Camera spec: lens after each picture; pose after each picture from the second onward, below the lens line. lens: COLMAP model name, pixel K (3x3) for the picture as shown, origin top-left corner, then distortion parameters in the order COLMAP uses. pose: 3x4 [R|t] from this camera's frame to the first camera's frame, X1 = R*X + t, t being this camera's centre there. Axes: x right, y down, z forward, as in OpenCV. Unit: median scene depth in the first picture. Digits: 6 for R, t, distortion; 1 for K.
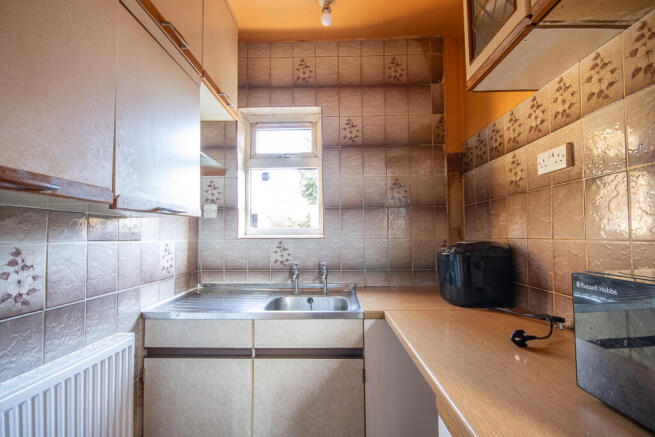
lens RADIAL K [[304.5, 0, 327.1], [0, 304.5, 222.6], [0, 0, 1]] dist [-0.003075, -0.001557]
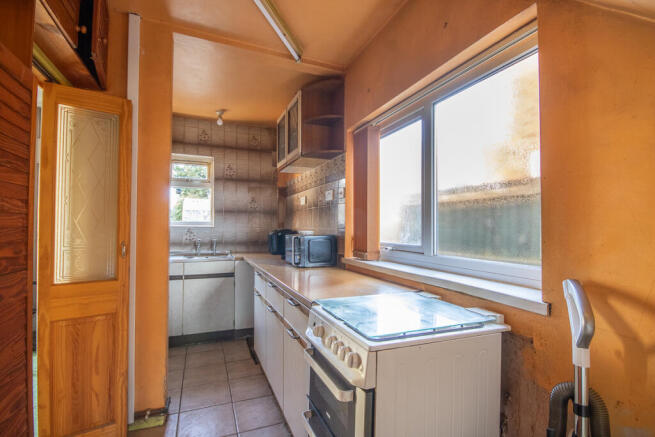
lens RADIAL K [[304.5, 0, 325.9], [0, 304.5, 219.4], [0, 0, 1]] dist [-0.003075, -0.001557]
pose [[0.919727, 0.021605, 0.391963, -0.114933], [-0.027462, 0.999579, 0.009342, -0.034408], [-0.391596, -0.019356, 0.919934, -1.025198]]
